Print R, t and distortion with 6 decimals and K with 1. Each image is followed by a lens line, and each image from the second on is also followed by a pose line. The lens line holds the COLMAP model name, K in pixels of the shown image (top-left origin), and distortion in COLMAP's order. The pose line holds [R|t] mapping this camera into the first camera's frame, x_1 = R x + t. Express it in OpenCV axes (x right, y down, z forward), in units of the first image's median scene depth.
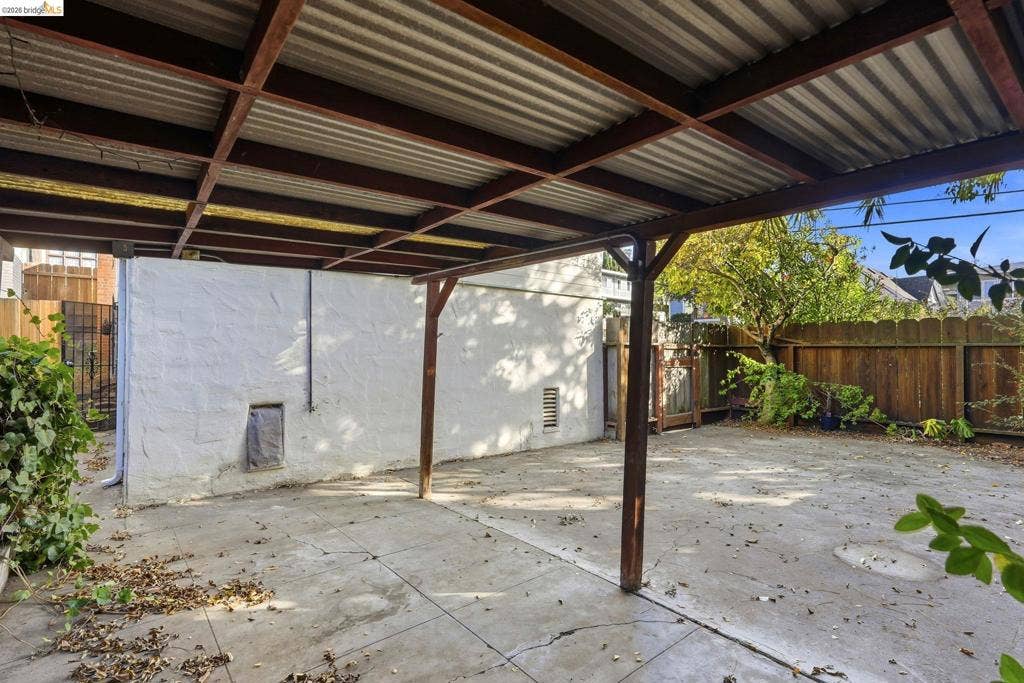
lens RADIAL K [[481.6, 0, 512.3], [0, 481.6, 342.5], [0, 0, 1]] dist [-0.016810, 0.001030]
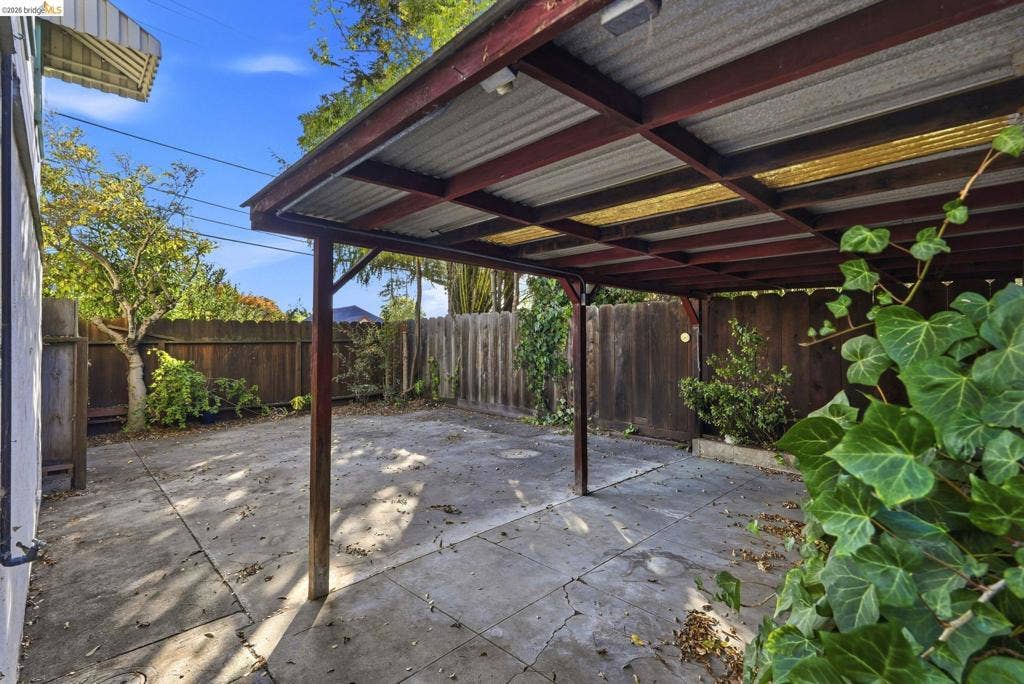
lens RADIAL K [[481.6, 0, 511.7], [0, 481.6, 340.9], [0, 0, 1]] dist [-0.016810, 0.001030]
pose [[-0.068779, -0.000399, 0.997632, -0.839607], [-0.003496, 0.999994, 0.000159, 0.003167], [-0.997626, -0.003477, -0.068780, 0.847426]]
